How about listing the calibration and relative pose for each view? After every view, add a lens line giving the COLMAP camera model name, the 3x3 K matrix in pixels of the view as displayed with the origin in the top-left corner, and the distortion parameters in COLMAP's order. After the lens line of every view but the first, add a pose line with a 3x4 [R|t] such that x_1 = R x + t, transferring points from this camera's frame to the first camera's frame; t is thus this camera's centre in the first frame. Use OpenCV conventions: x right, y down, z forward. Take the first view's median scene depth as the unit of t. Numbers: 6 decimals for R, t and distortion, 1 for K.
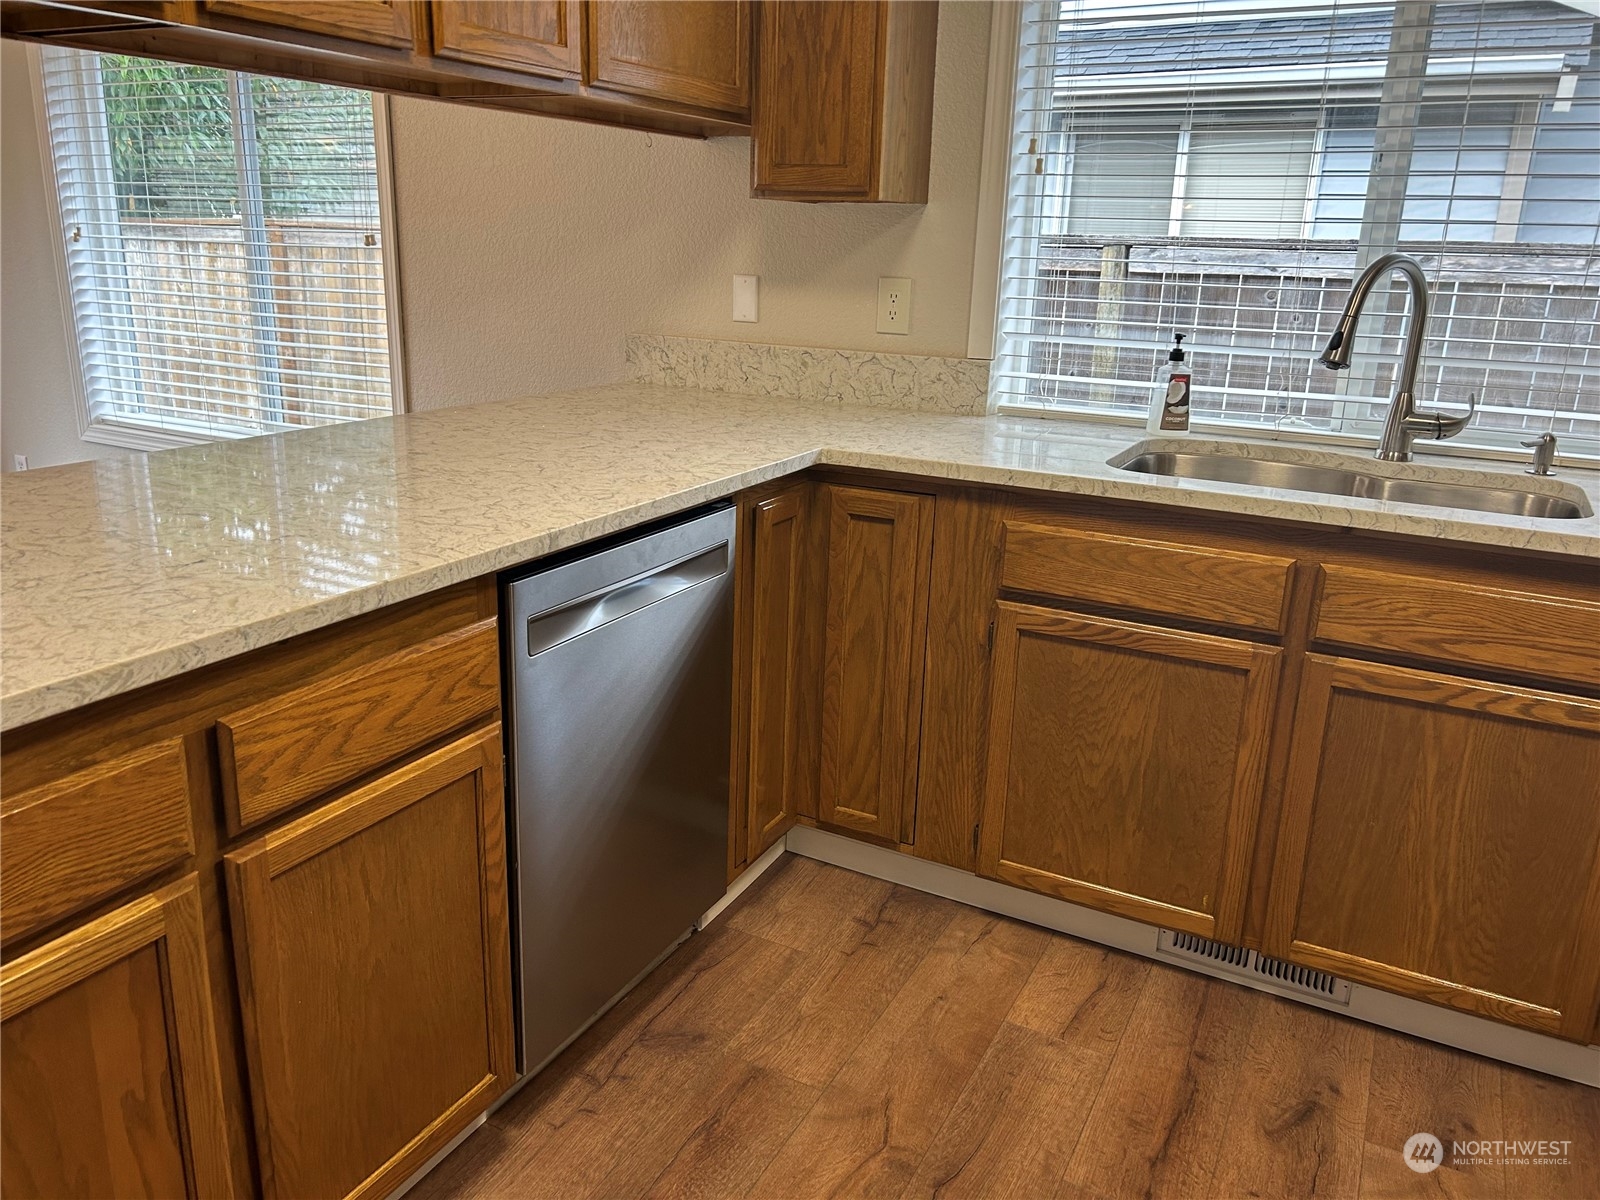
lens RADIAL K [[1196.2, 0, 794.9], [0, 1196.2, 585.0], [0, 0, 1]] dist [0.004582, -0.006800]
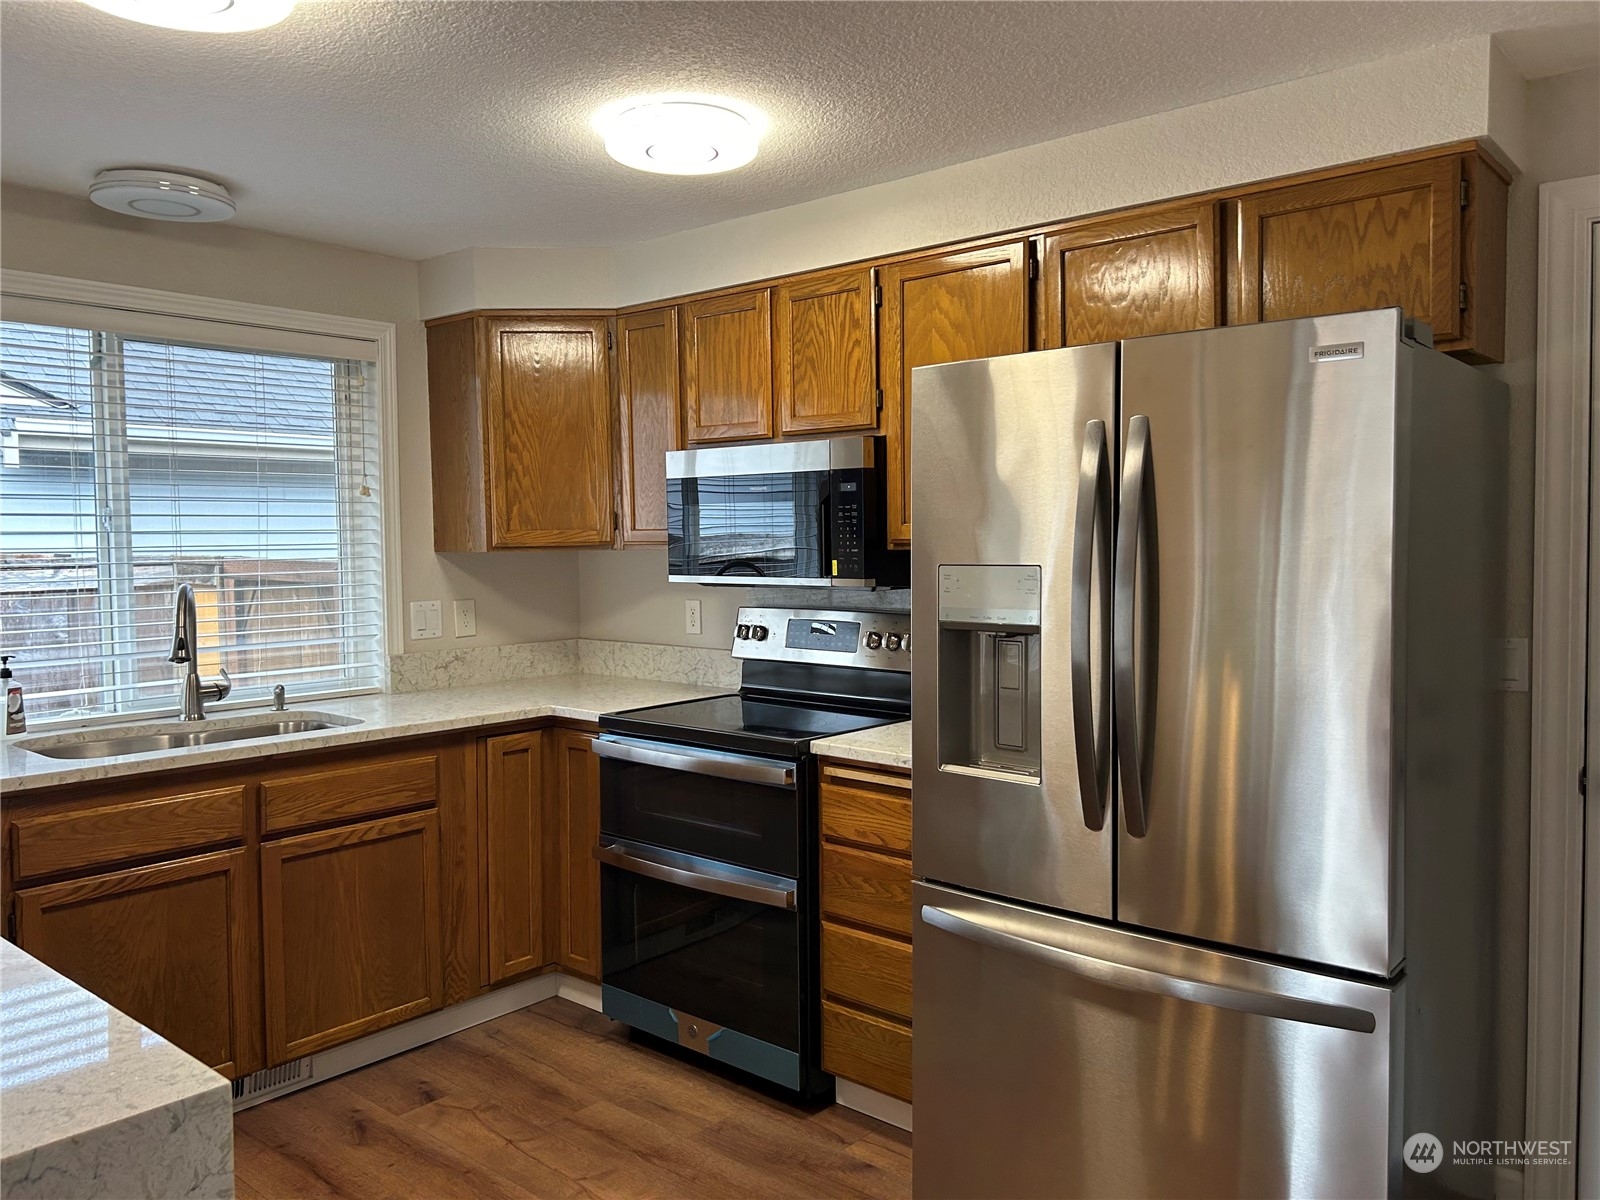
lens RADIAL K [[1196.2, 0, 799.0], [0, 1196.2, 599.7], [0, 0, 1]] dist [0.004582, -0.006800]
pose [[0.211156, -0.075910, 0.974500, -0.818650], [0.284763, 0.958510, 0.012962, -0.060517], [-0.935053, 0.274765, 0.224011, -0.049327]]
